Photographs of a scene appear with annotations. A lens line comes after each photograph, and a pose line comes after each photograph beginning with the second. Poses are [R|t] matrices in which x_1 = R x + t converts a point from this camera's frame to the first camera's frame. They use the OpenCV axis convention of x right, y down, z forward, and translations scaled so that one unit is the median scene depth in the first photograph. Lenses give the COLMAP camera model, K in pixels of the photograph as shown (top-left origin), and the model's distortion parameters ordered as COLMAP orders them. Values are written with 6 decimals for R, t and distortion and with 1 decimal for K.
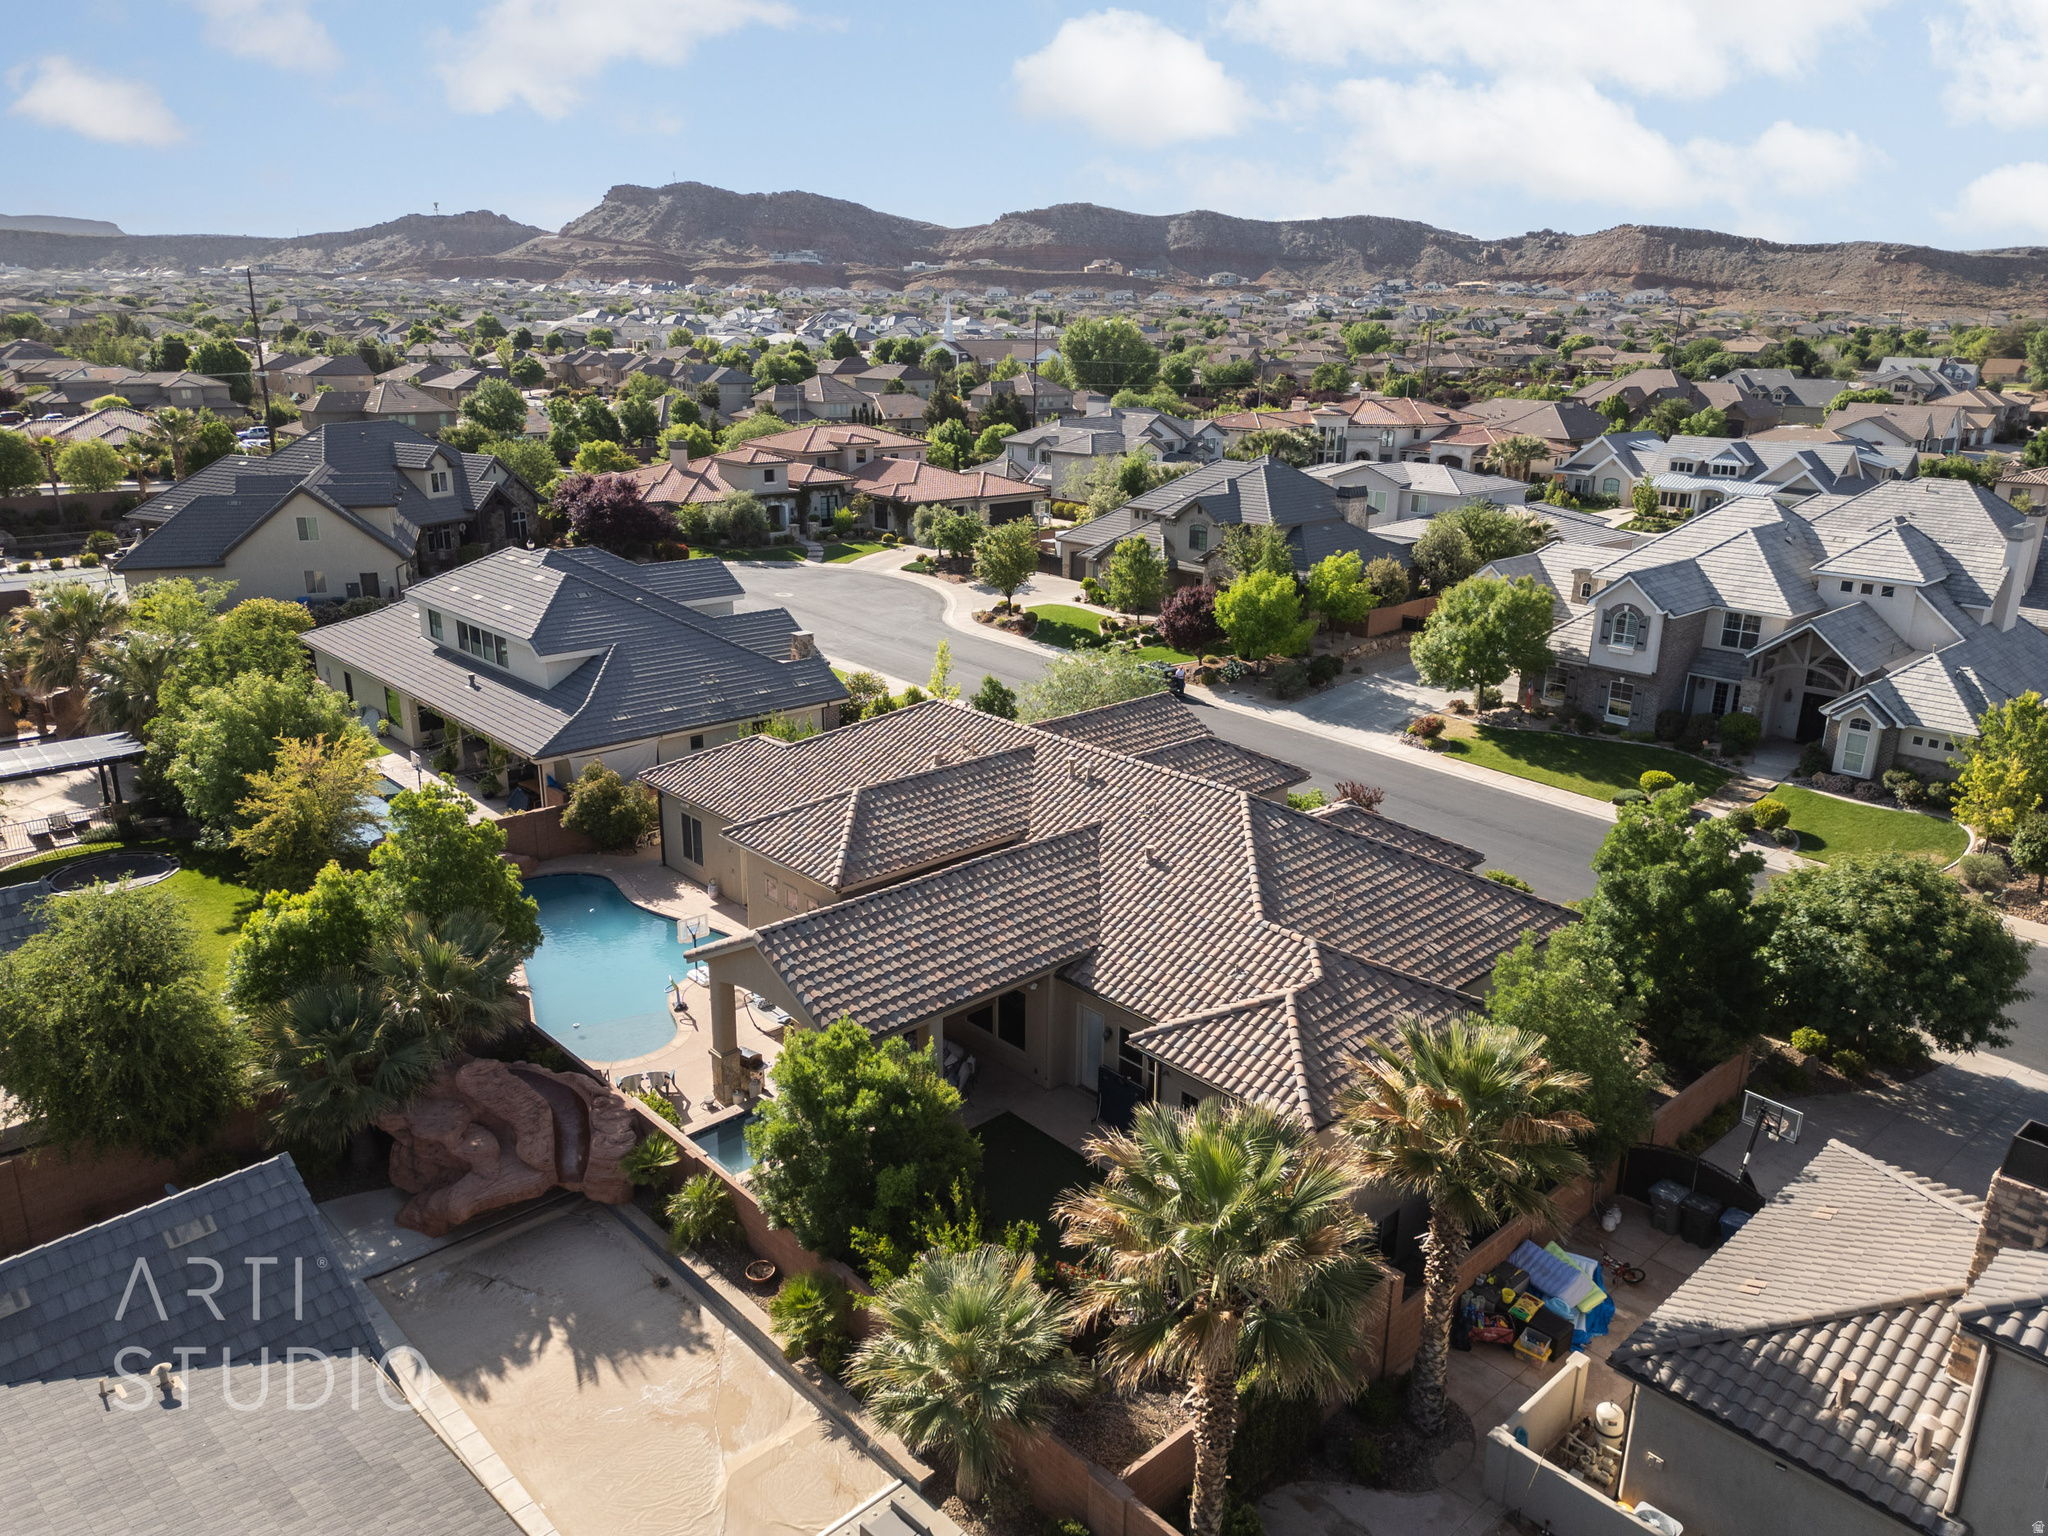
lens RADIAL K [[1420.2, 0, 1016.8], [0, 1420.2, 765.9], [0, 0, 1]] dist [0.059761, -0.045452]
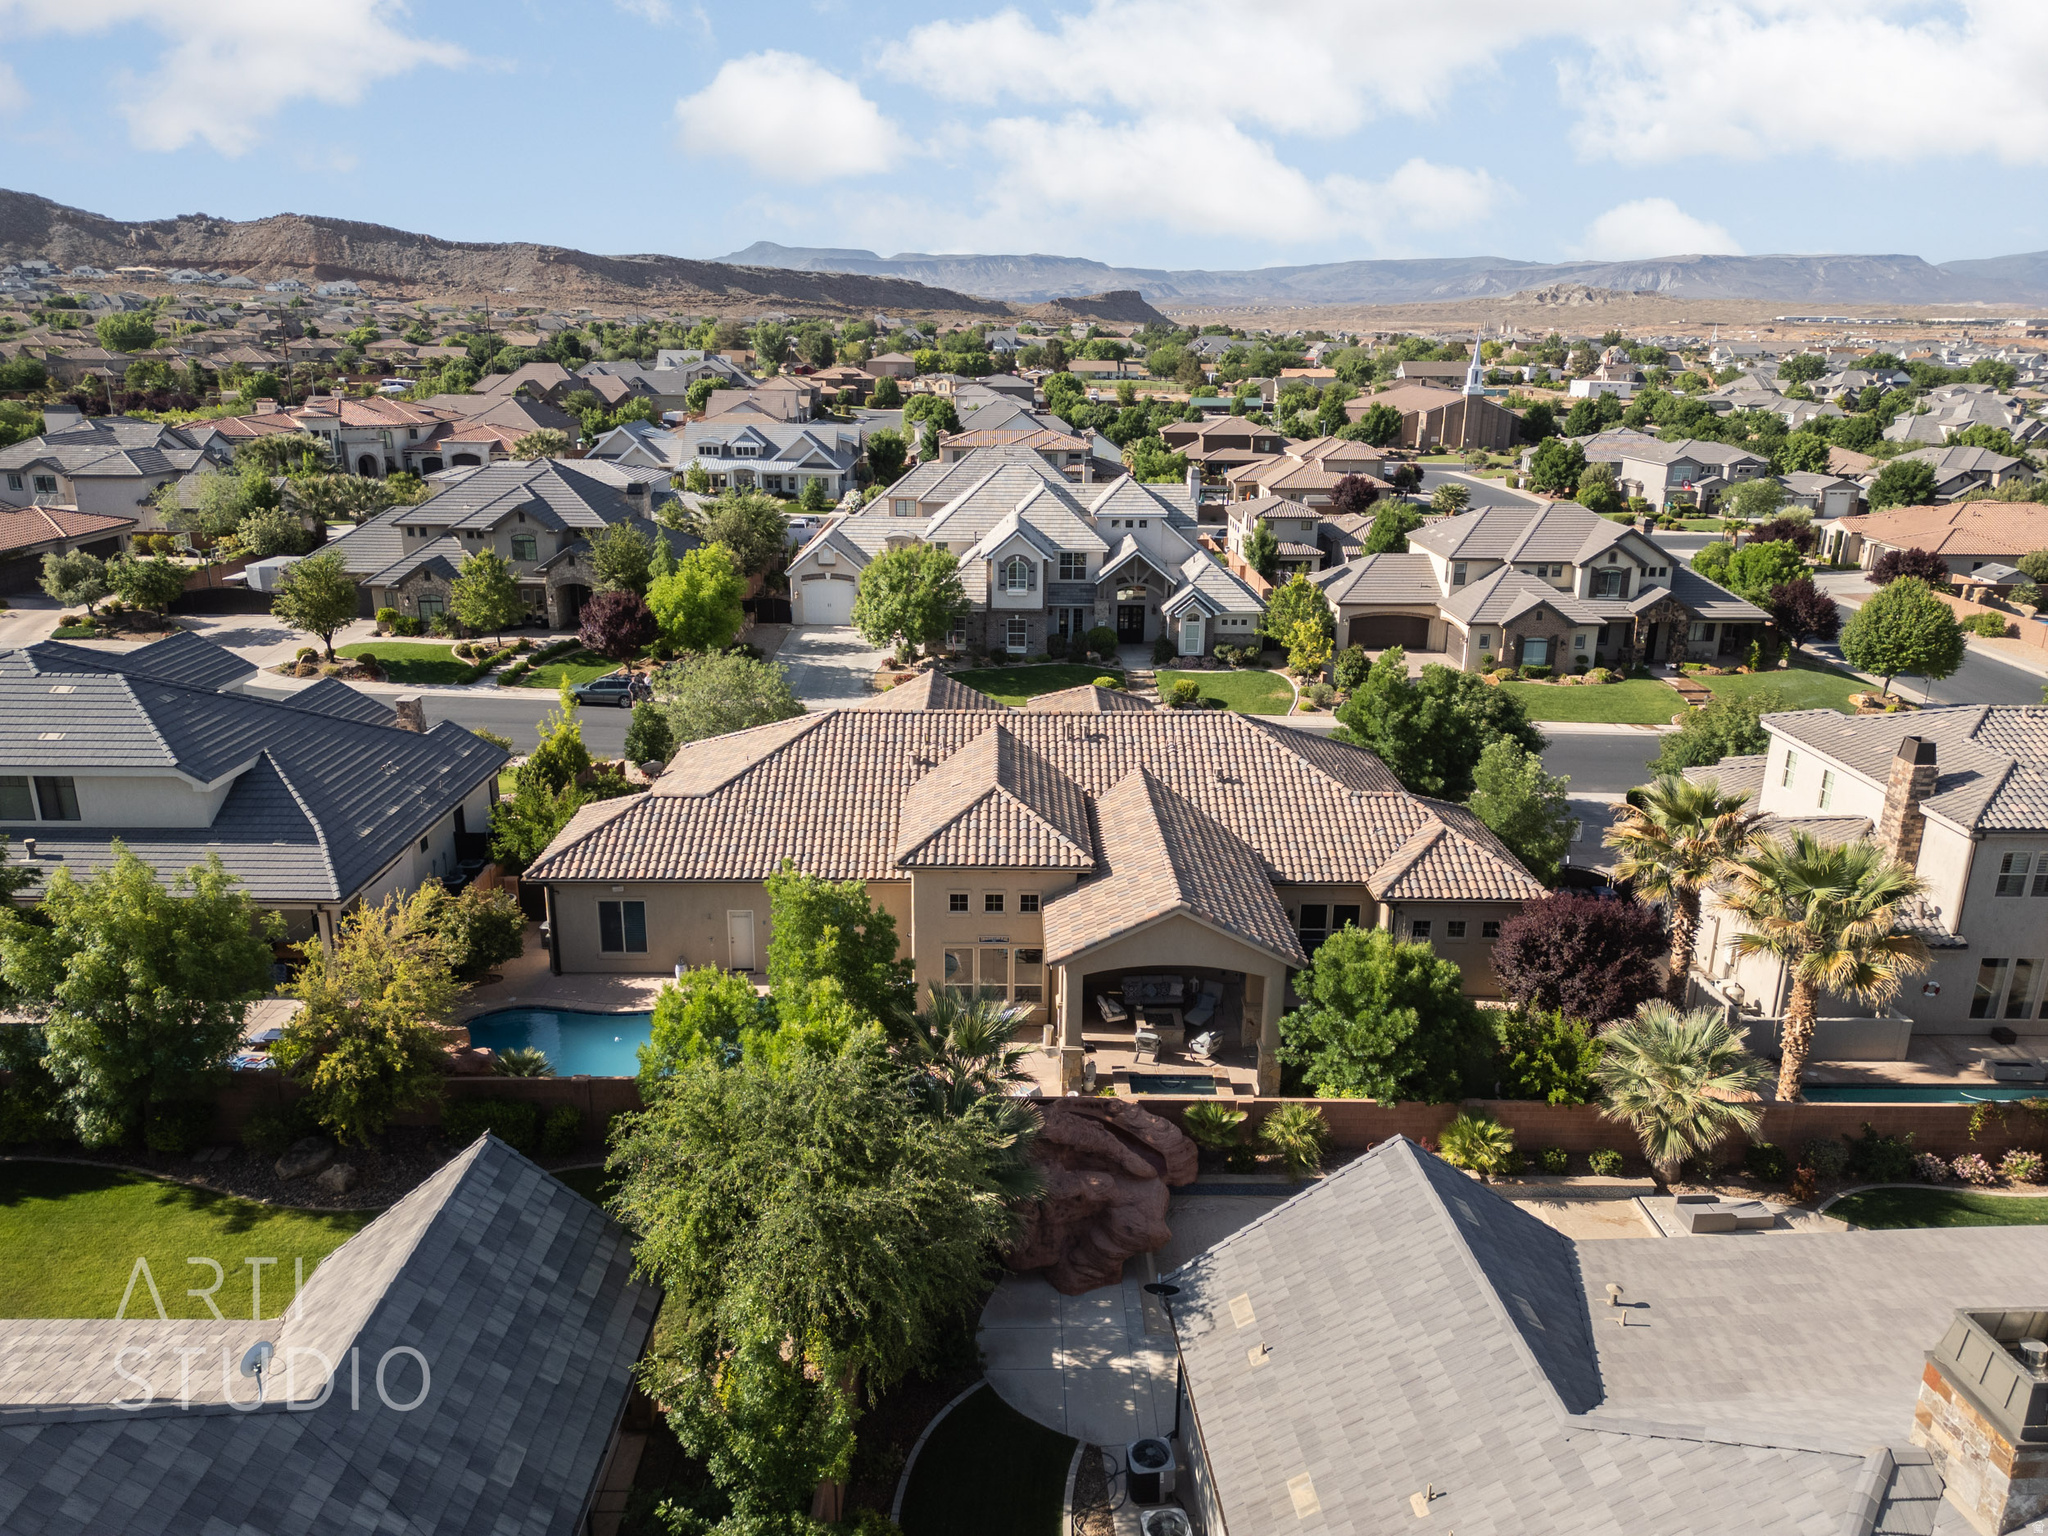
lens RADIAL K [[1420.2, 0, 1016.8], [0, 1420.2, 765.9], [0, 0, 1]] dist [0.059761, -0.045452]
pose [[0.673902, -0.225409, 0.703596, -0.462267], [0.221907, 0.970106, 0.098248, -0.054968], [-0.704708, 0.089923, 0.703776, 0.147658]]
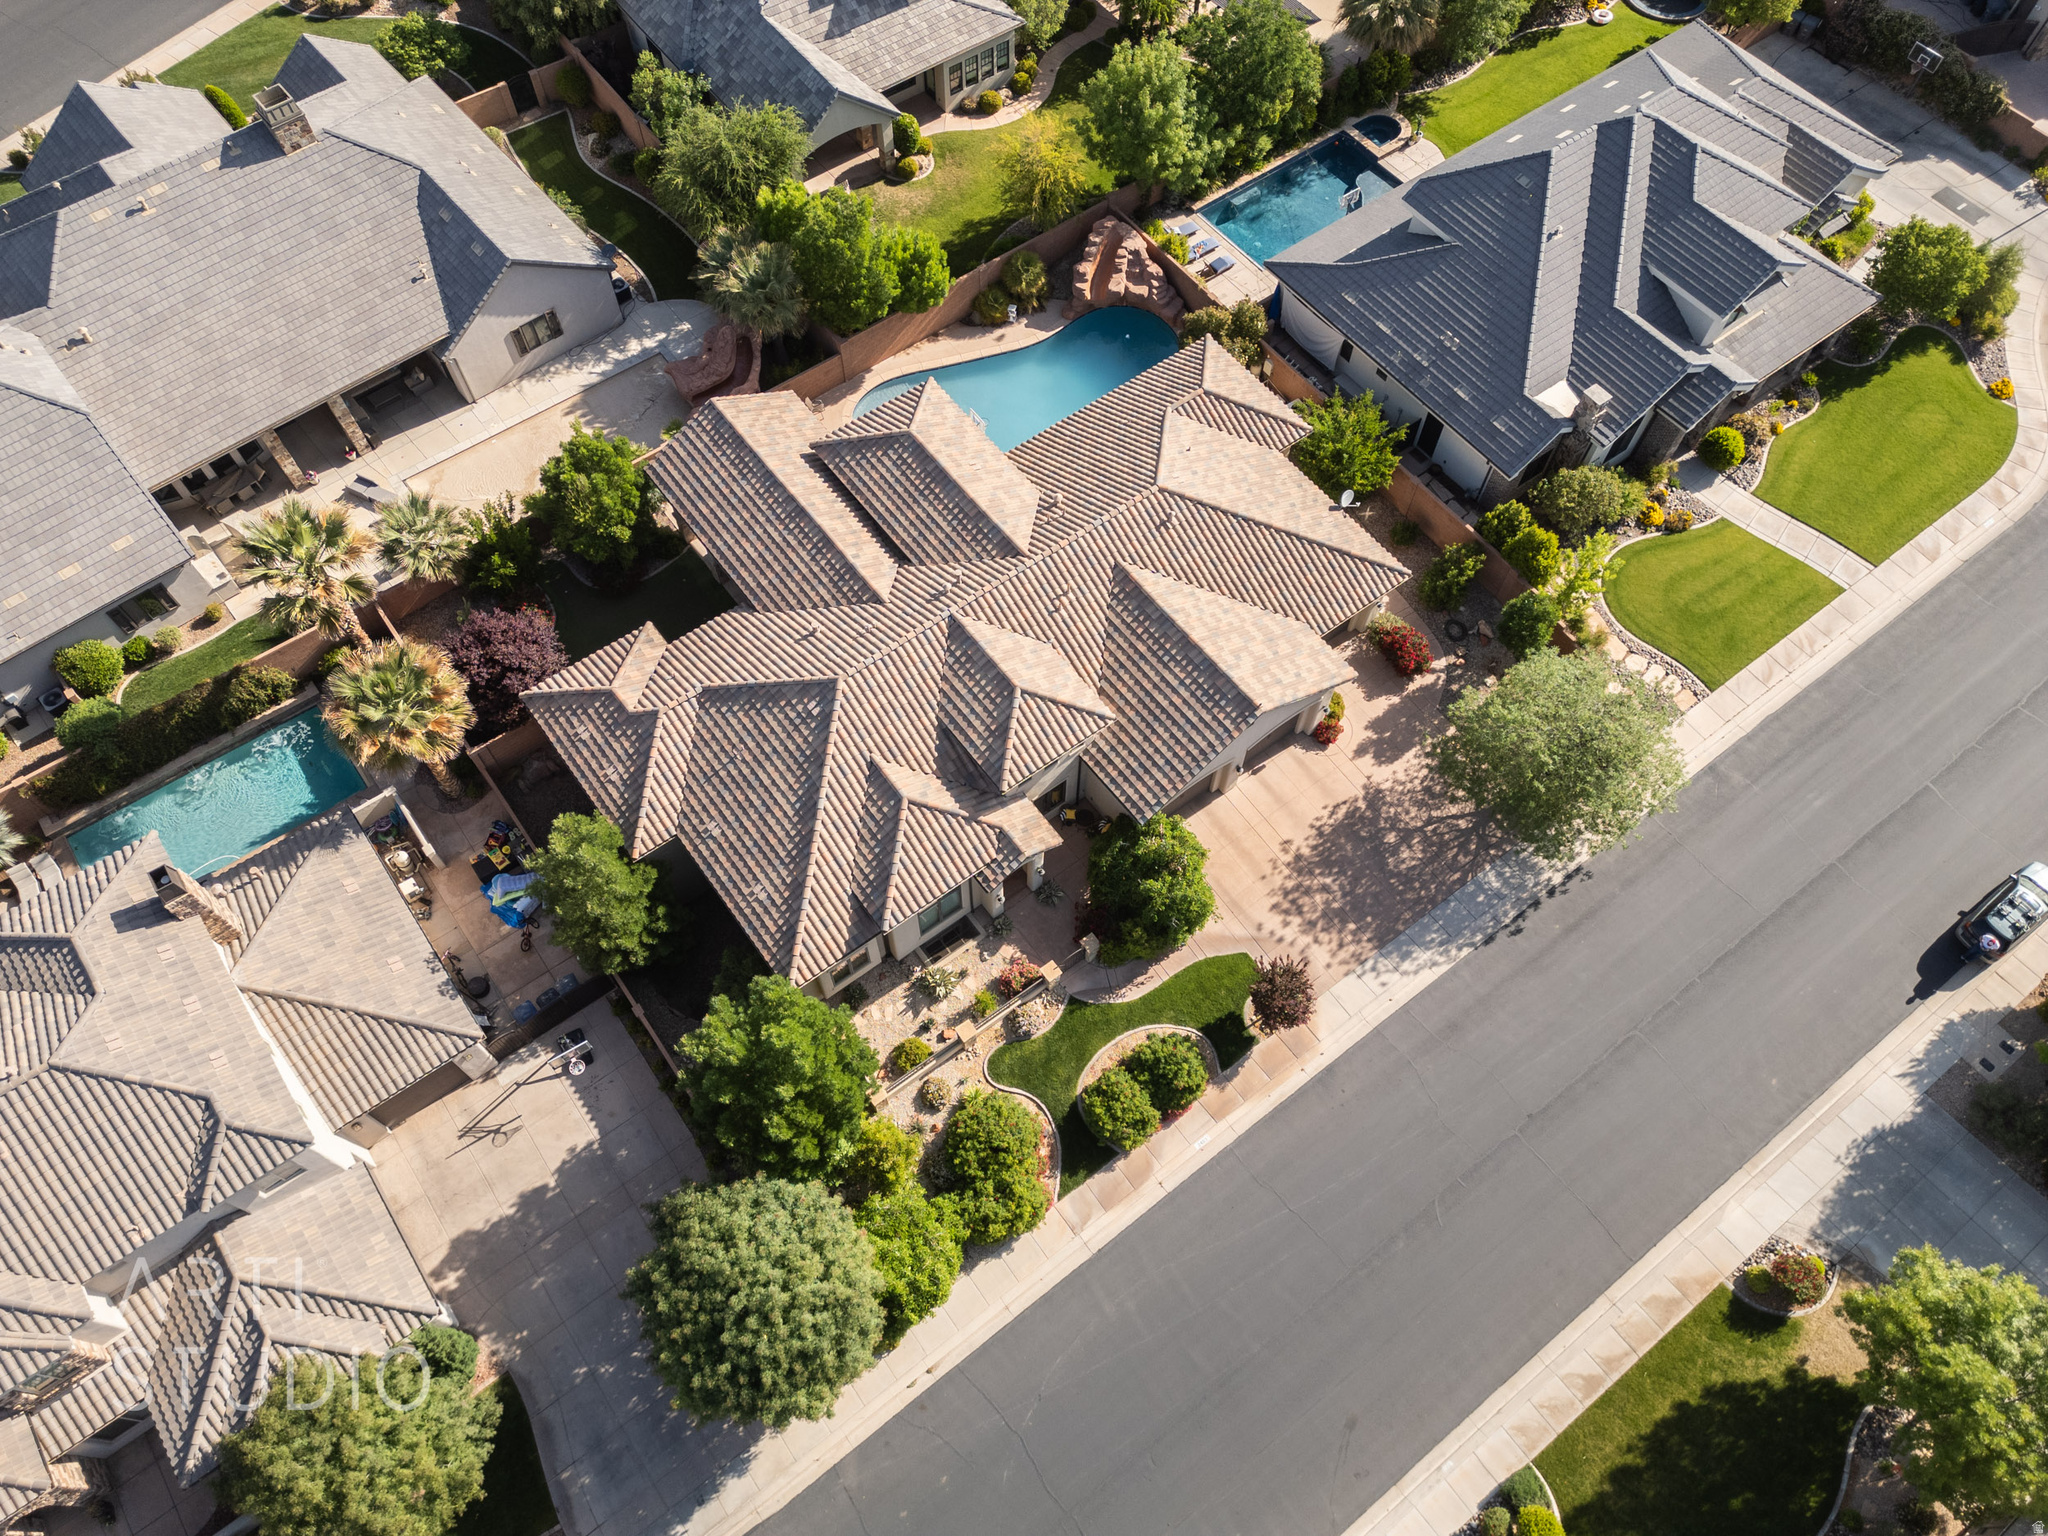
lens RADIAL K [[1445.5, 0, 1024.0], [0, 1445.5, 768.0], [0, 0, 1]] dist [0.068379, -0.074524]
pose [[-0.104367, 0.859974, -0.499552, 0.444694], [-0.313440, 0.448256, 0.837151, -0.550584], [0.943855, 0.243951, 0.222767, 0.492382]]
